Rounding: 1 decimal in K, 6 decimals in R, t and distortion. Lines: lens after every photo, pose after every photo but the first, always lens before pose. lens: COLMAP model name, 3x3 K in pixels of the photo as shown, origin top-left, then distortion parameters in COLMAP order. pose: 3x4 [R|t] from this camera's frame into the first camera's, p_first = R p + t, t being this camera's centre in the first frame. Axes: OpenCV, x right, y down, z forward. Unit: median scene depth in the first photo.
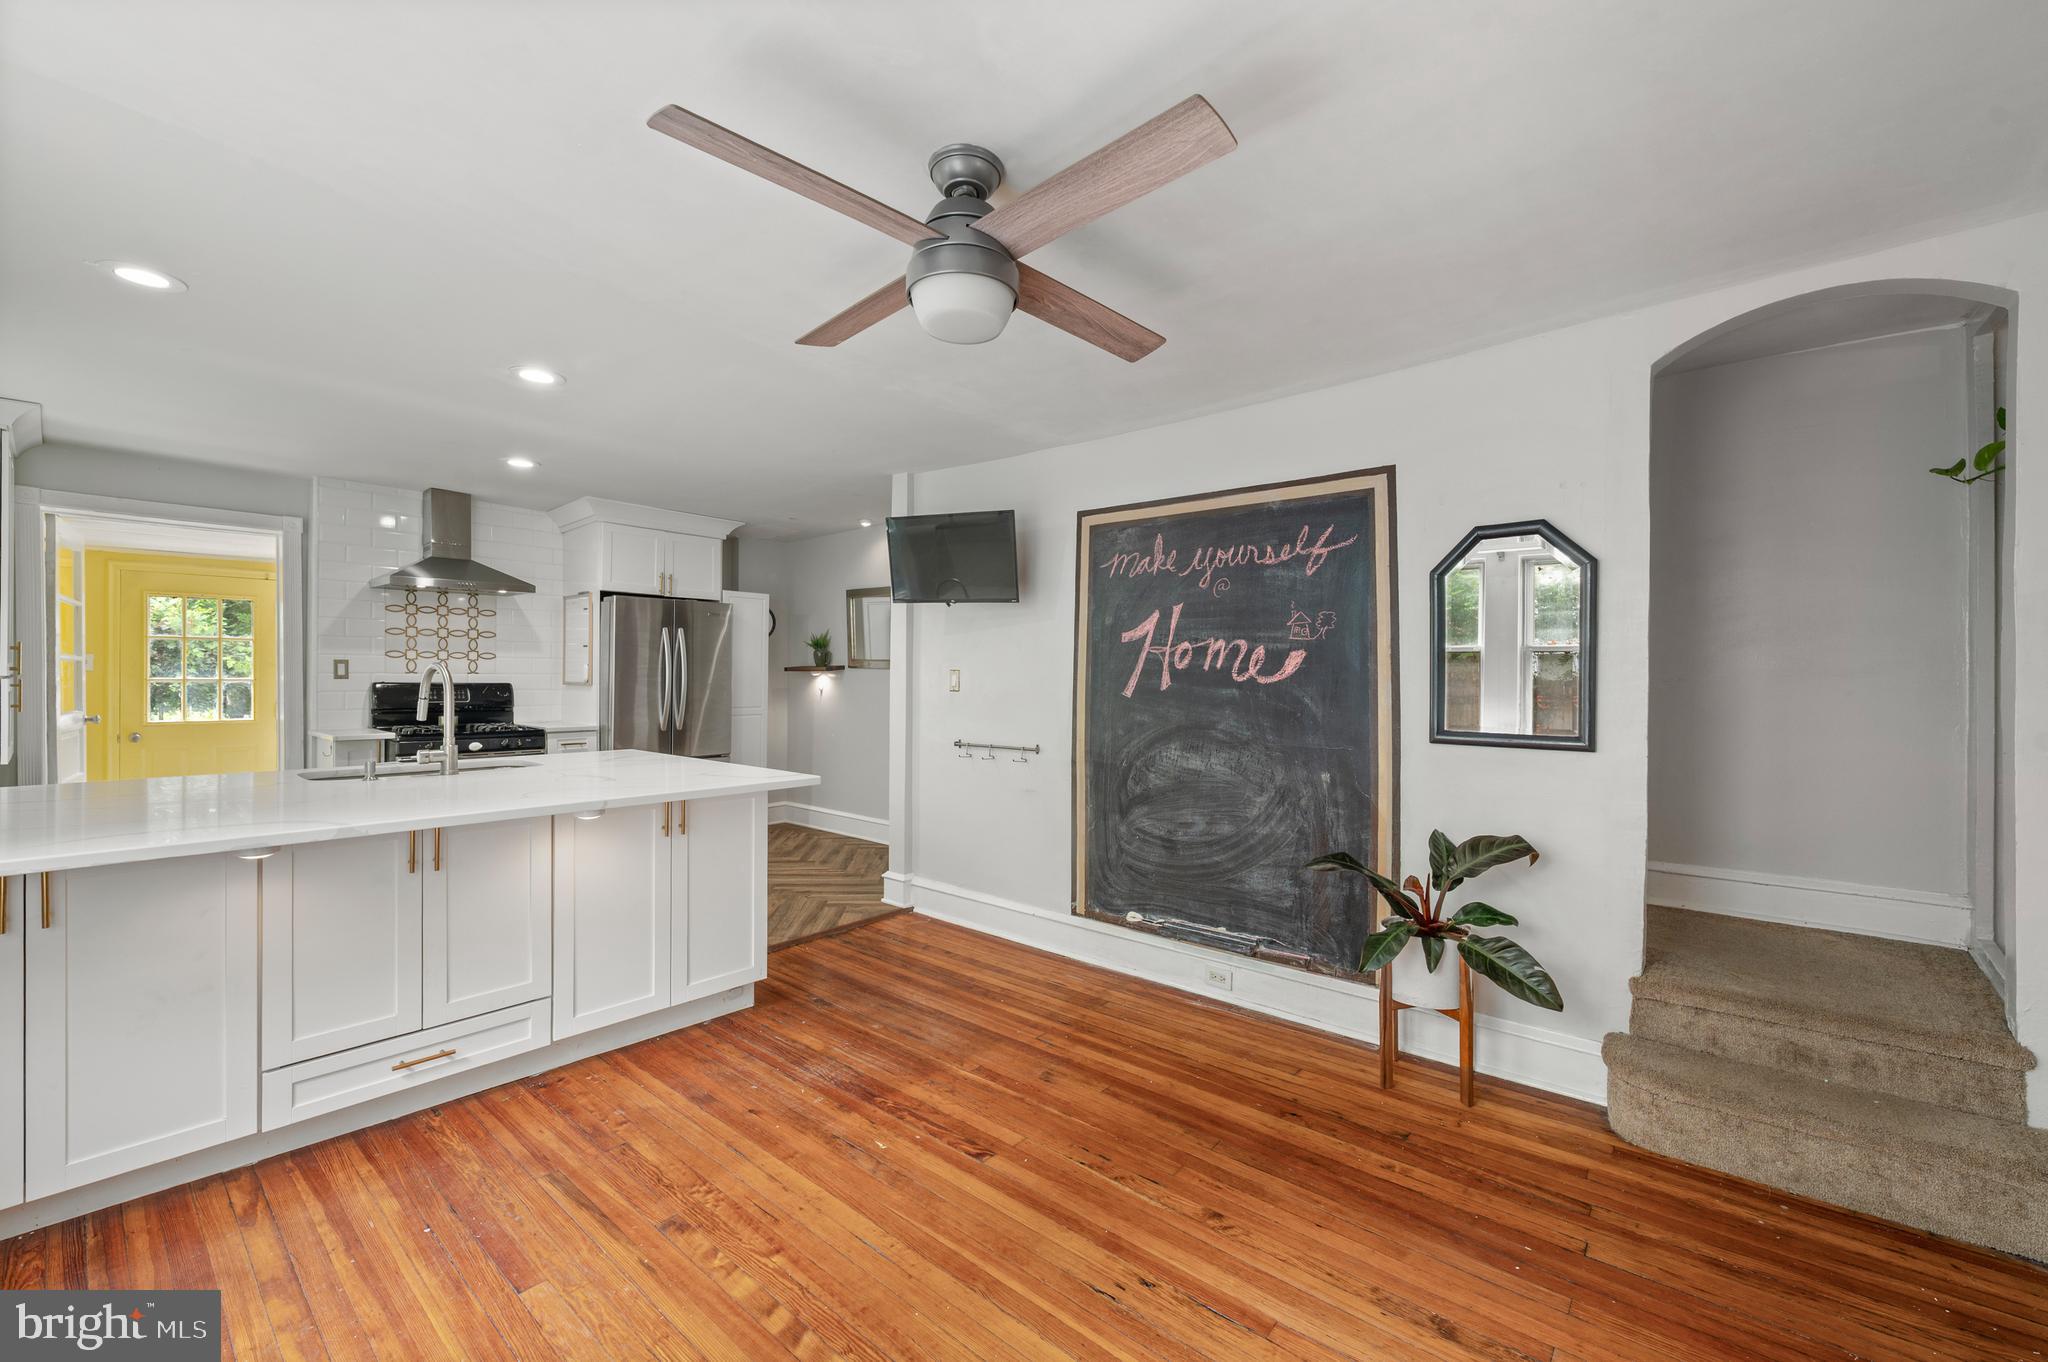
lens RADIAL K [[822.6, 0, 1024.0], [0, 822.6, 681.0], [0, 0, 1]] dist [0.000004, 0.000060]
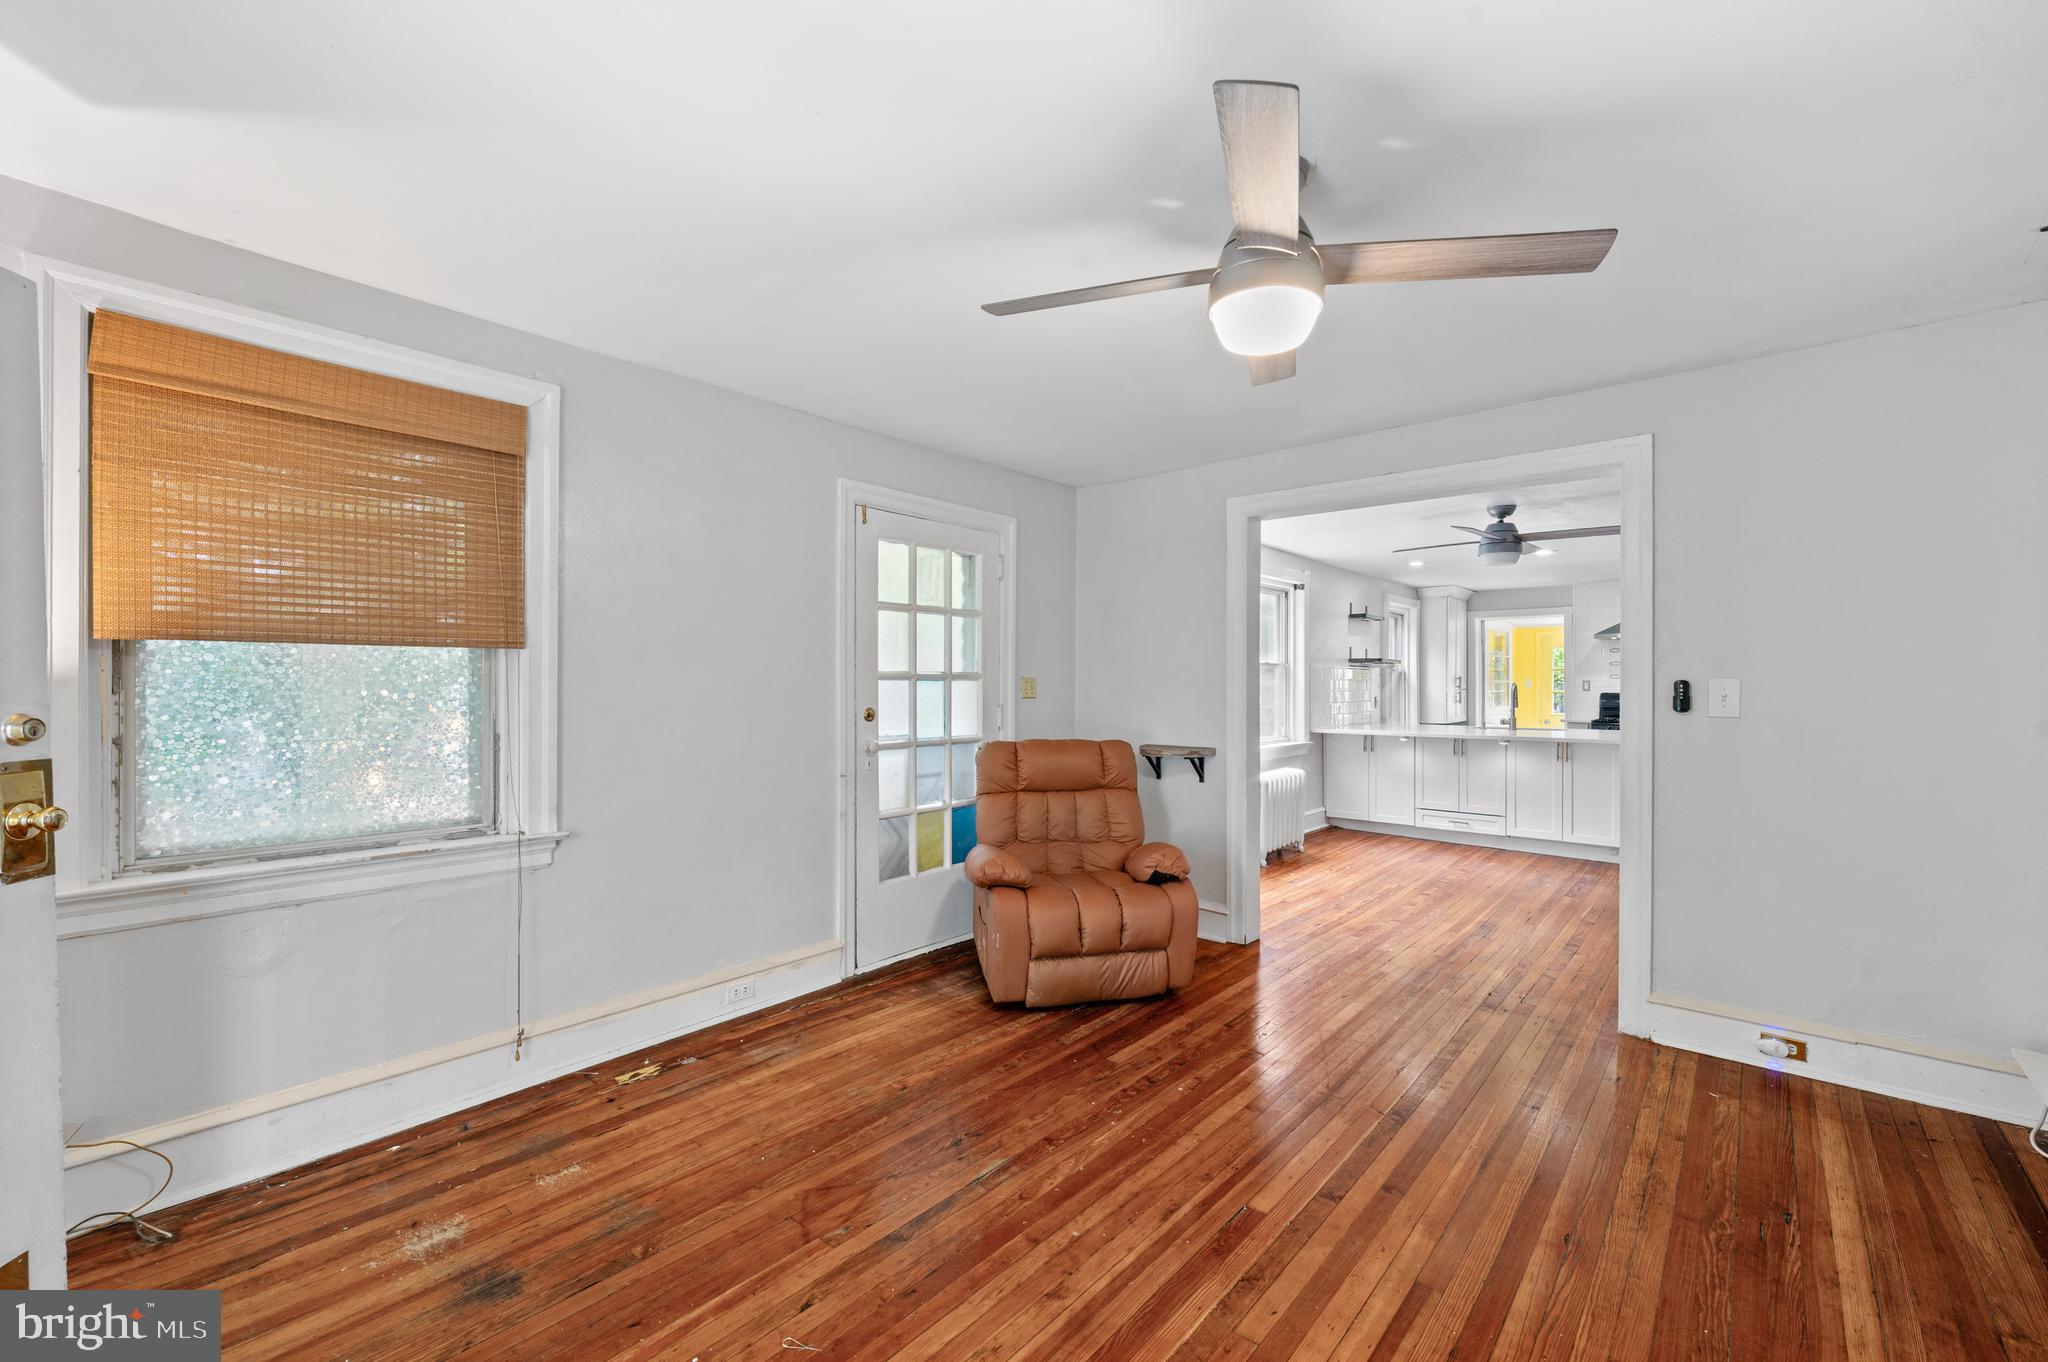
lens RADIAL K [[822.6, 0, 1024.0], [0, 822.6, 681.0], [0, 0, 1]] dist [0.000004, 0.000060]
pose [[-0.028581, -0.011727, -0.999523, 1.173708], [-0.008517, 0.999898, -0.011488, 0.008150], [0.999555, 0.008184, -0.028678, -0.234820]]
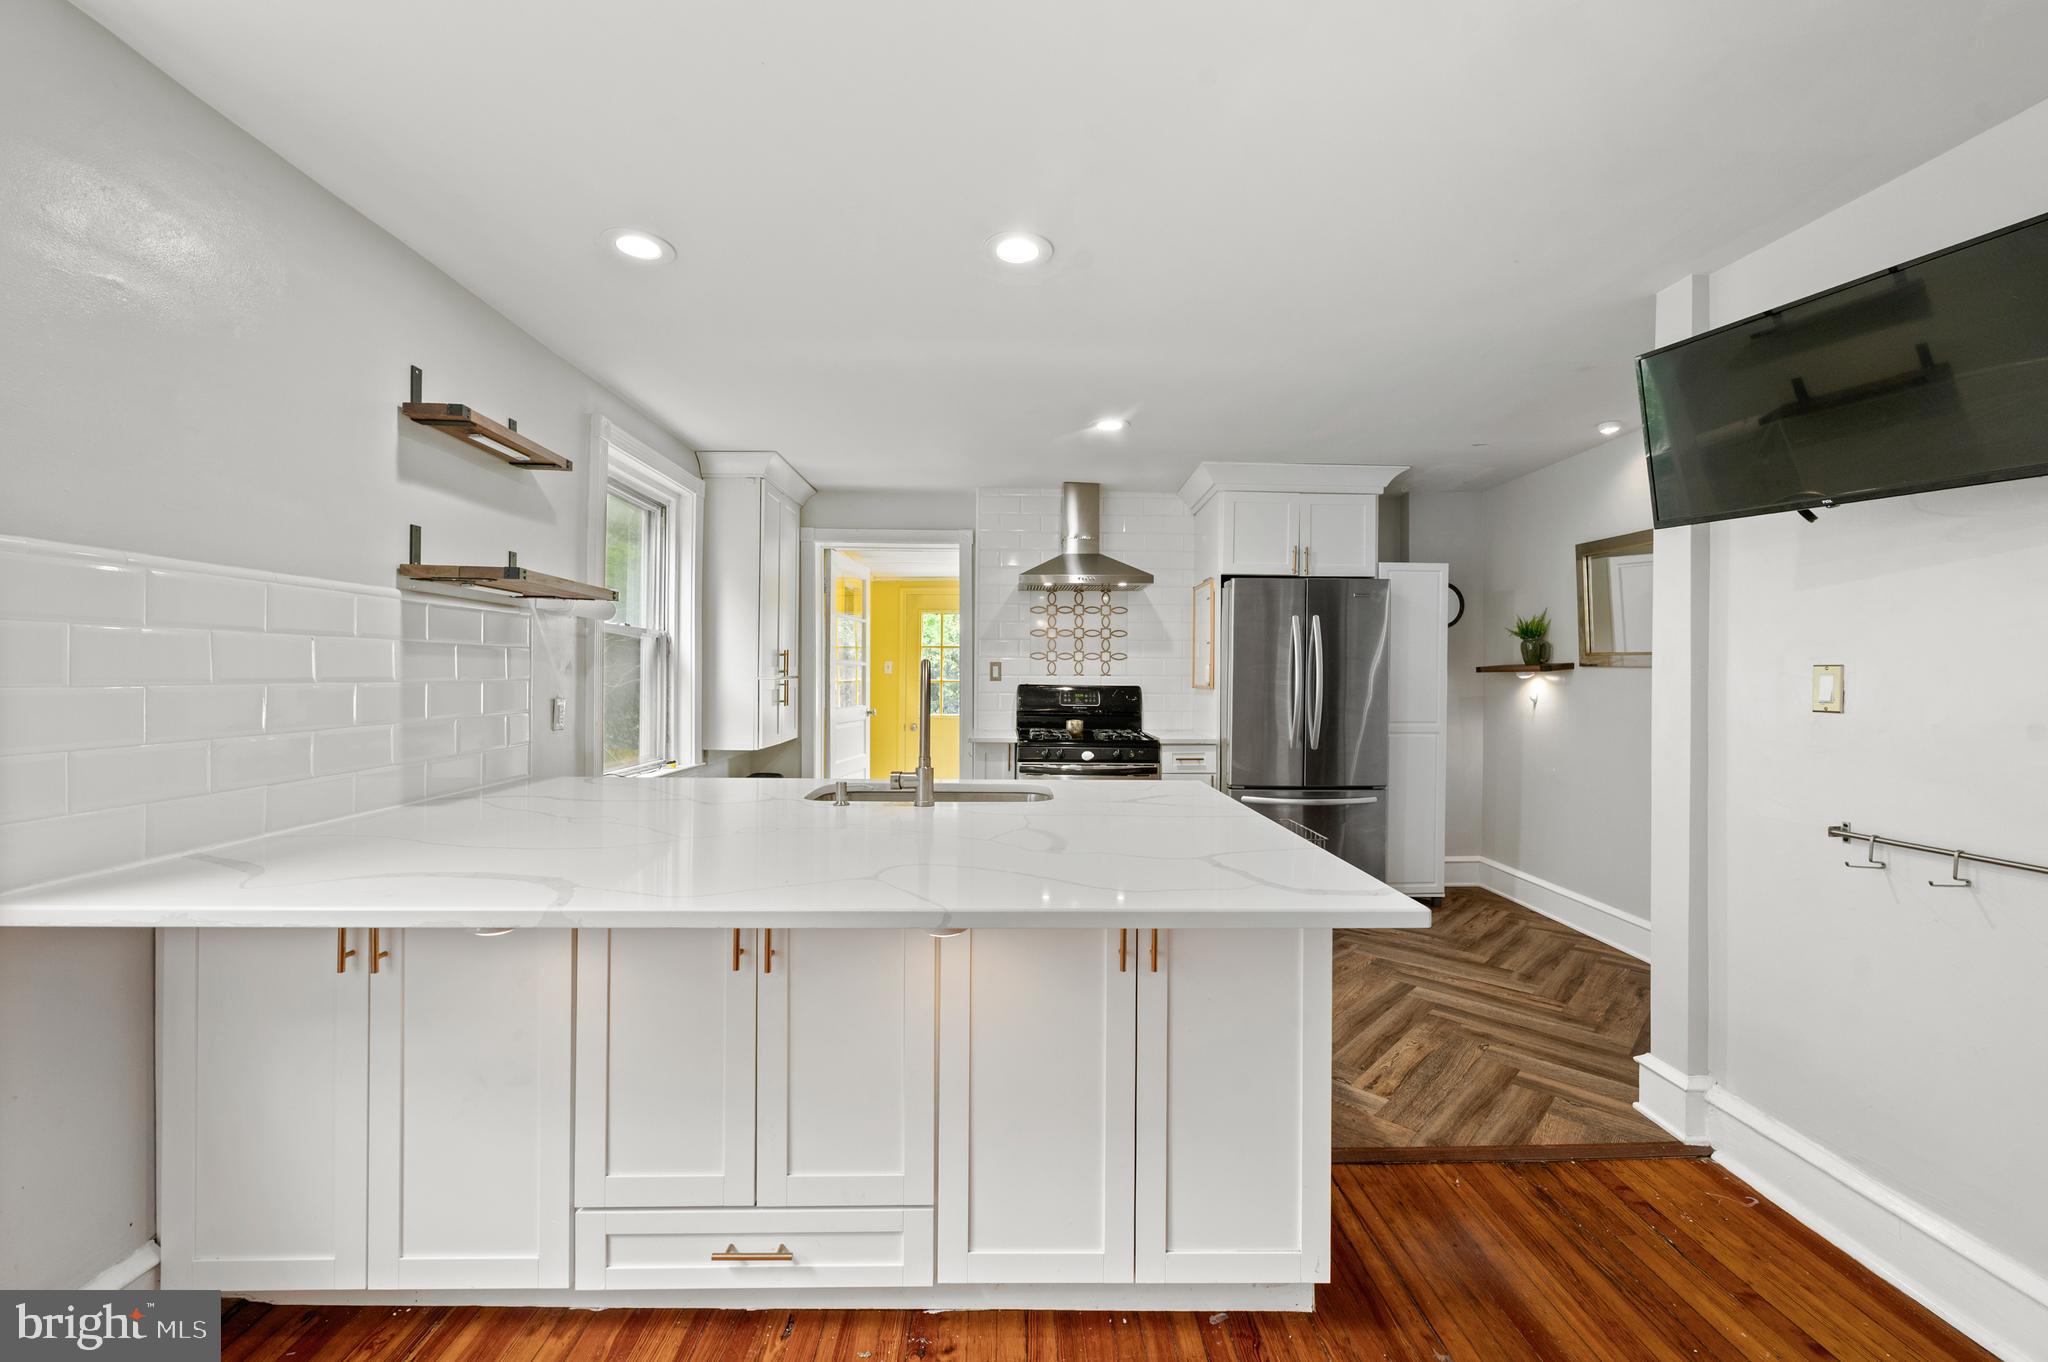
lens RADIAL K [[814.6, 0, 1035.2], [0, 814.6, 670.6], [0, 0, 1]] dist [-0.000566, 0.000047]
pose [[0.675708, -0.005985, -0.737145, -0.049416], [-0.006998, 0.999870, -0.014533, -0.000904], [0.737136, 0.014979, 0.675578, 0.386111]]
